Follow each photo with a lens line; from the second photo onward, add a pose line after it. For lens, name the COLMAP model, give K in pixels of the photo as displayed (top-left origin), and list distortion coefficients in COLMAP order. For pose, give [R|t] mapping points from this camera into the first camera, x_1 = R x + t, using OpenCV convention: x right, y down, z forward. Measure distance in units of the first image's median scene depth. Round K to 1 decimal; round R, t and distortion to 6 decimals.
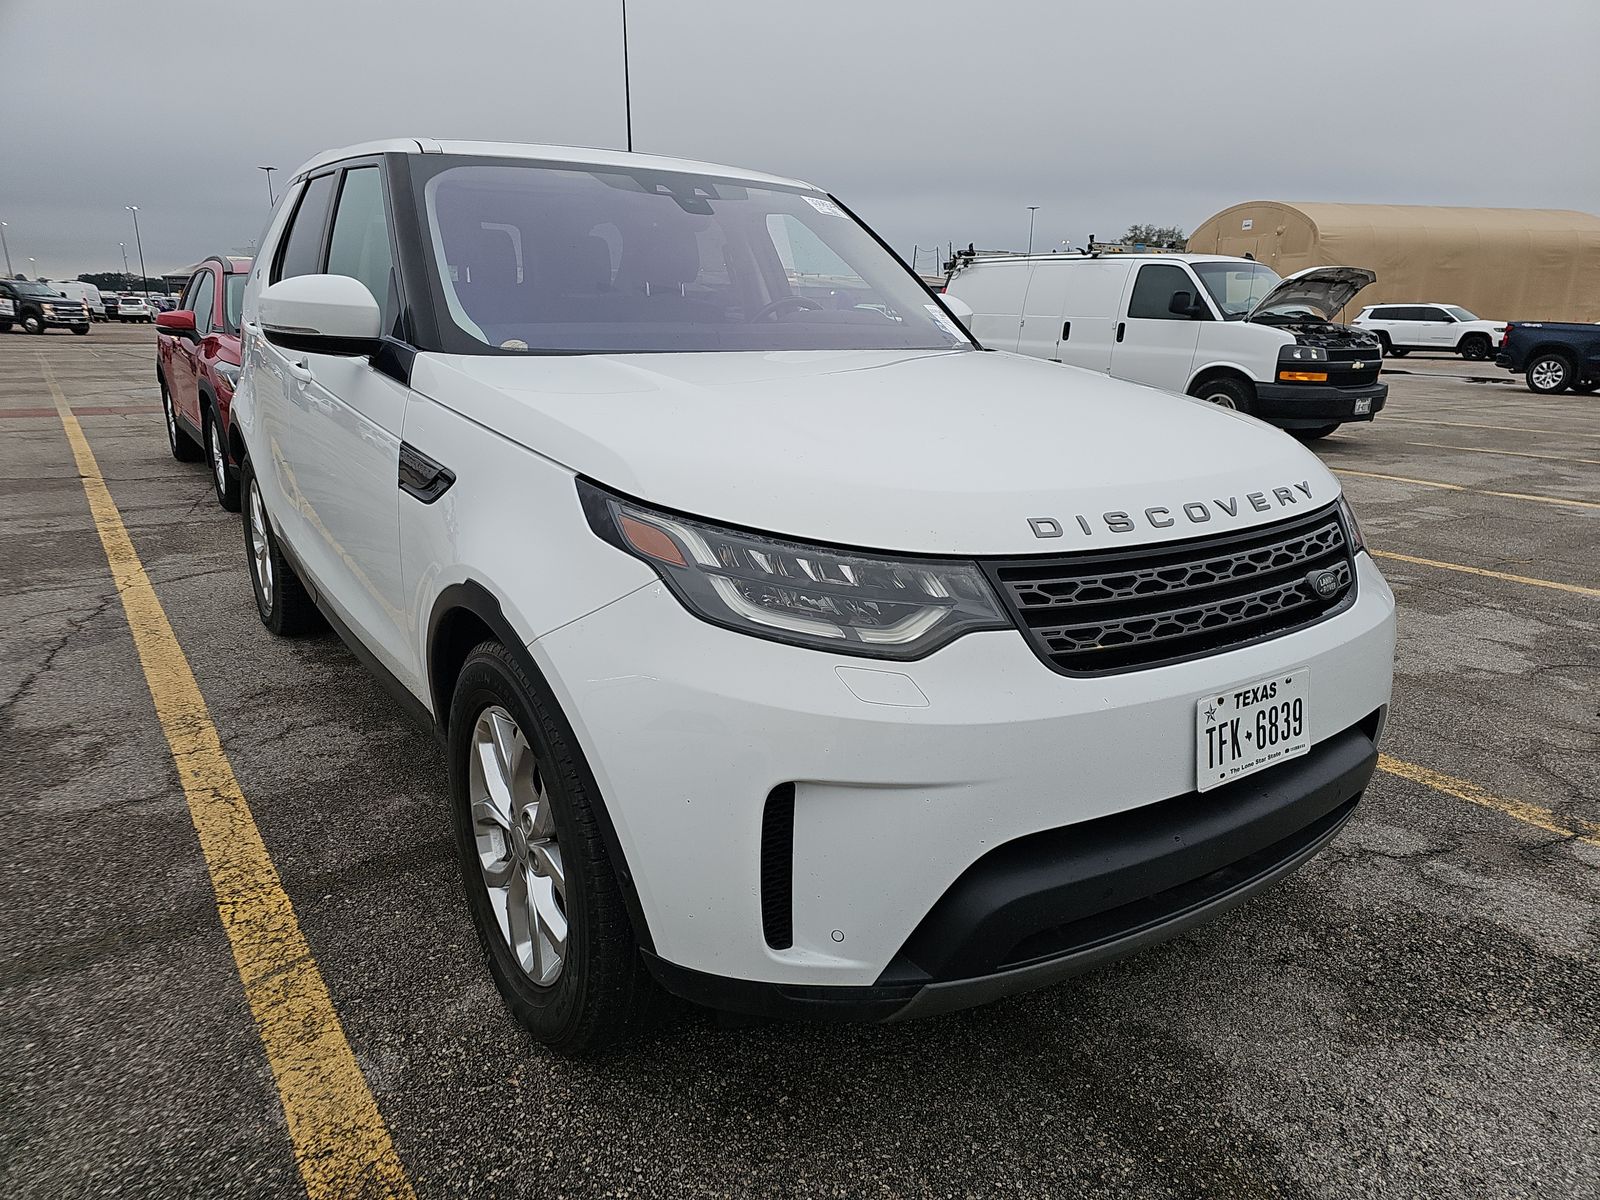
lens RADIAL K [[1066.3, 0, 799.5], [0, 1066.3, 579.4], [0, 0, 1]] dist [0.019689, 0.000448]
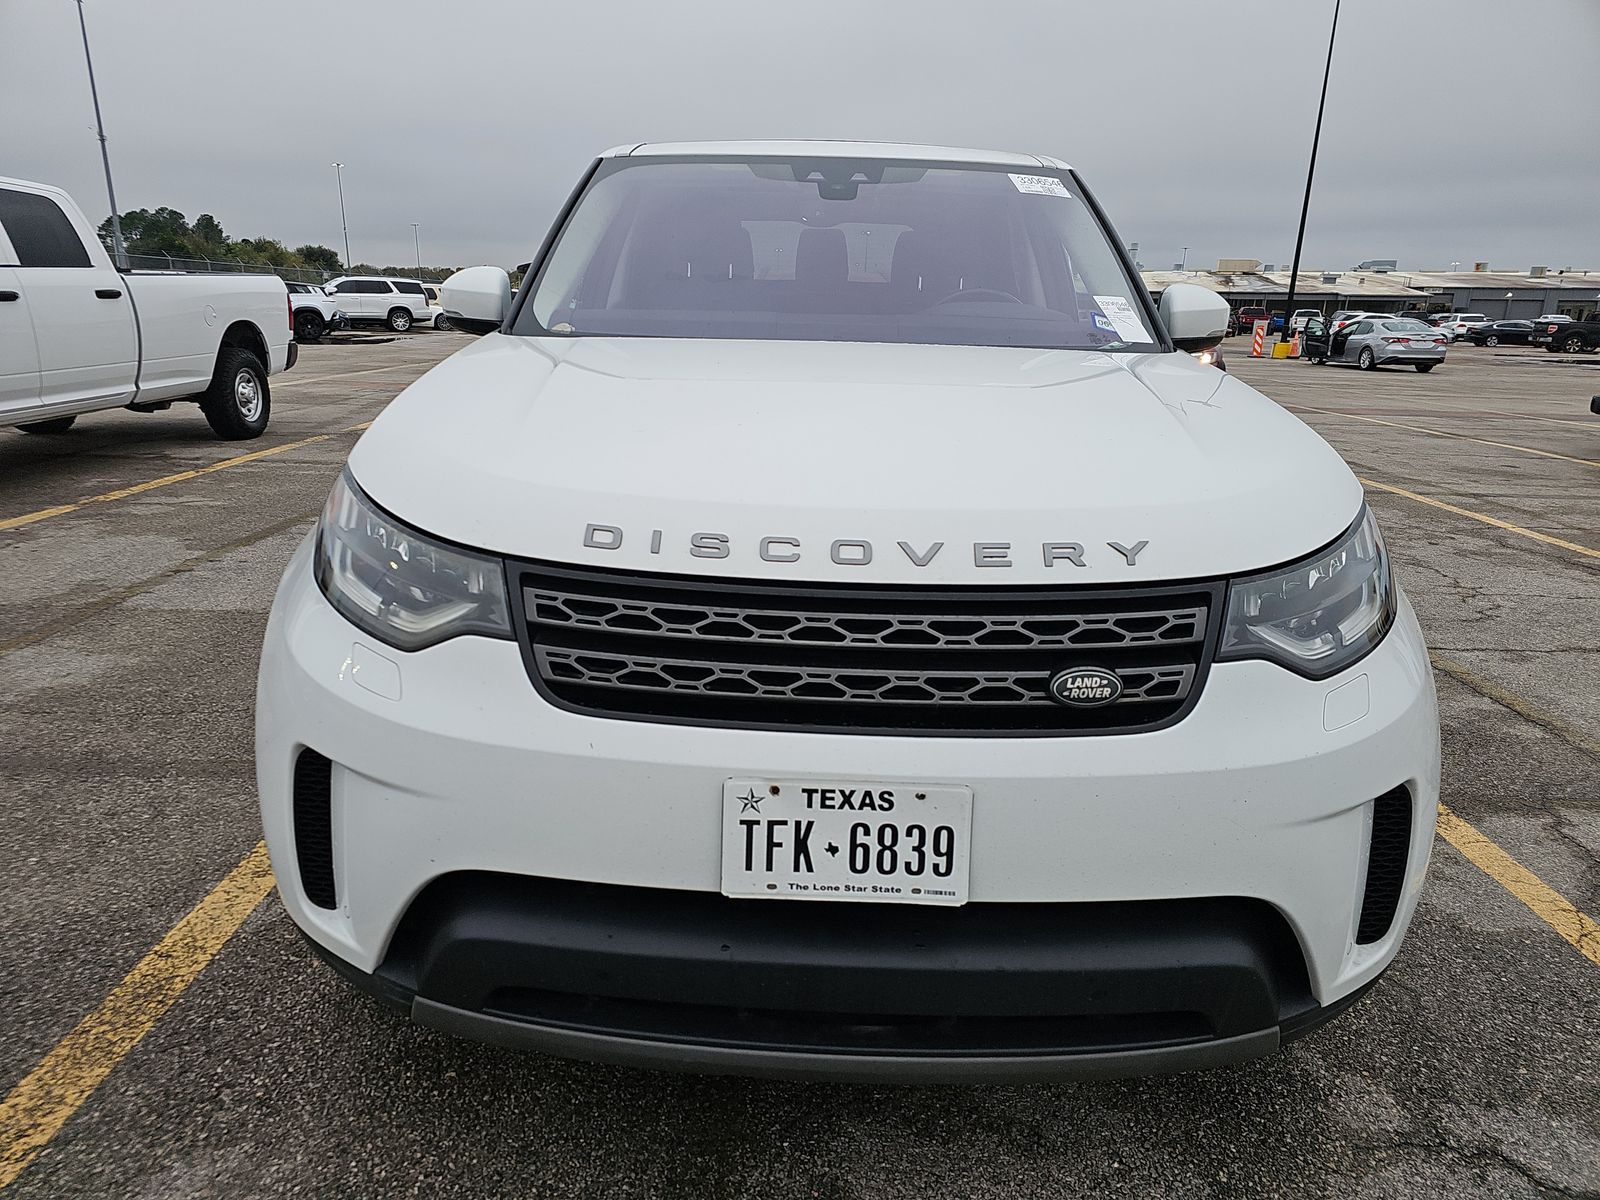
lens RADIAL K [[1008.8, 0, 800.0], [0, 1008.8, 600.0], [0, 0, 1]] dist [0.103290, -0.000536]
pose [[0.811149, 0.167406, -0.560369, 0.794610], [-0.156598, 0.985341, 0.067683, -0.075239], [0.563484, 0.032851, 0.825473, 0.396454]]
